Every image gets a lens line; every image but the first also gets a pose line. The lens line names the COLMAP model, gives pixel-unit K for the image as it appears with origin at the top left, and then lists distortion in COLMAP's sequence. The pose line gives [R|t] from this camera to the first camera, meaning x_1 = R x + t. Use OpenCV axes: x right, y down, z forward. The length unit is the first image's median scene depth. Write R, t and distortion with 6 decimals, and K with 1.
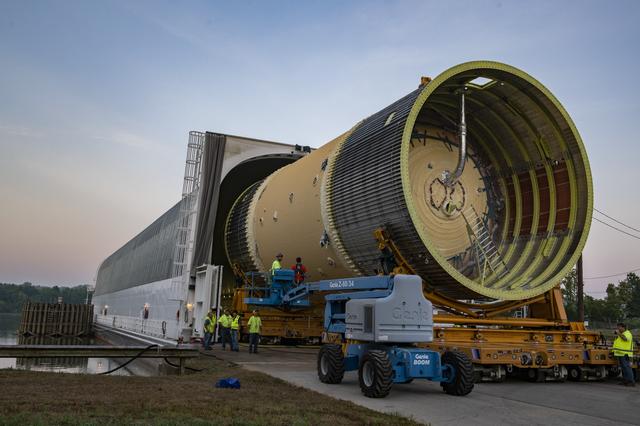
lens RADIAL K [[599.5, 0, 320.1], [0, 599.5, 210.0], [0, 0, 1]] dist [0.022112, 0.000000]
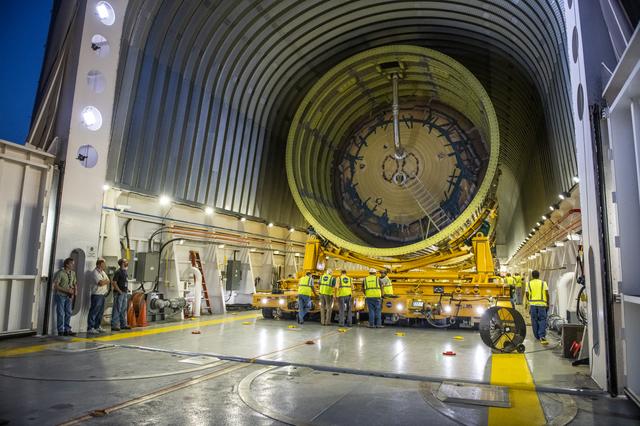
lens RADIAL K [[436.0, 0, 314.9], [0, 436.0, 209.6], [0, 0, 1]] dist [-0.042996, -0.003799]
pose [[0.684963, -0.127081, -0.717409, 0.690924], [0.131026, 0.990103, -0.050285, 0.075412], [0.716699, -0.059555, 0.694835, 0.298145]]
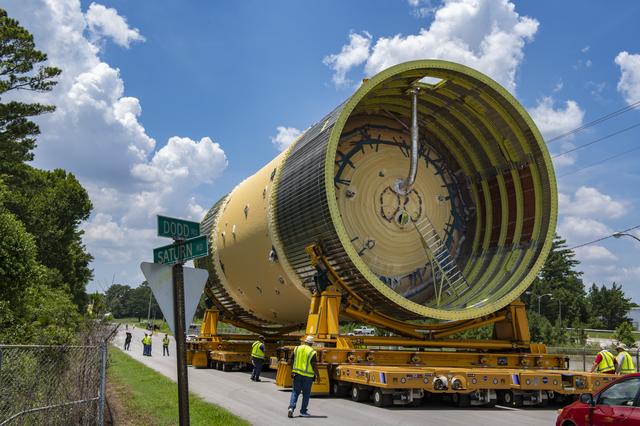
lens RADIAL K [[696.3, 0, 320.1], [0, 696.3, 208.3], [0, 0, 1]] dist [0.058610, 0.000000]
pose [[0.997869, -0.020306, -0.062011, 0.155292], [0.019564, 0.999730, -0.012544, -0.009544], [0.062249, 0.011304, 0.997997, -0.067626]]
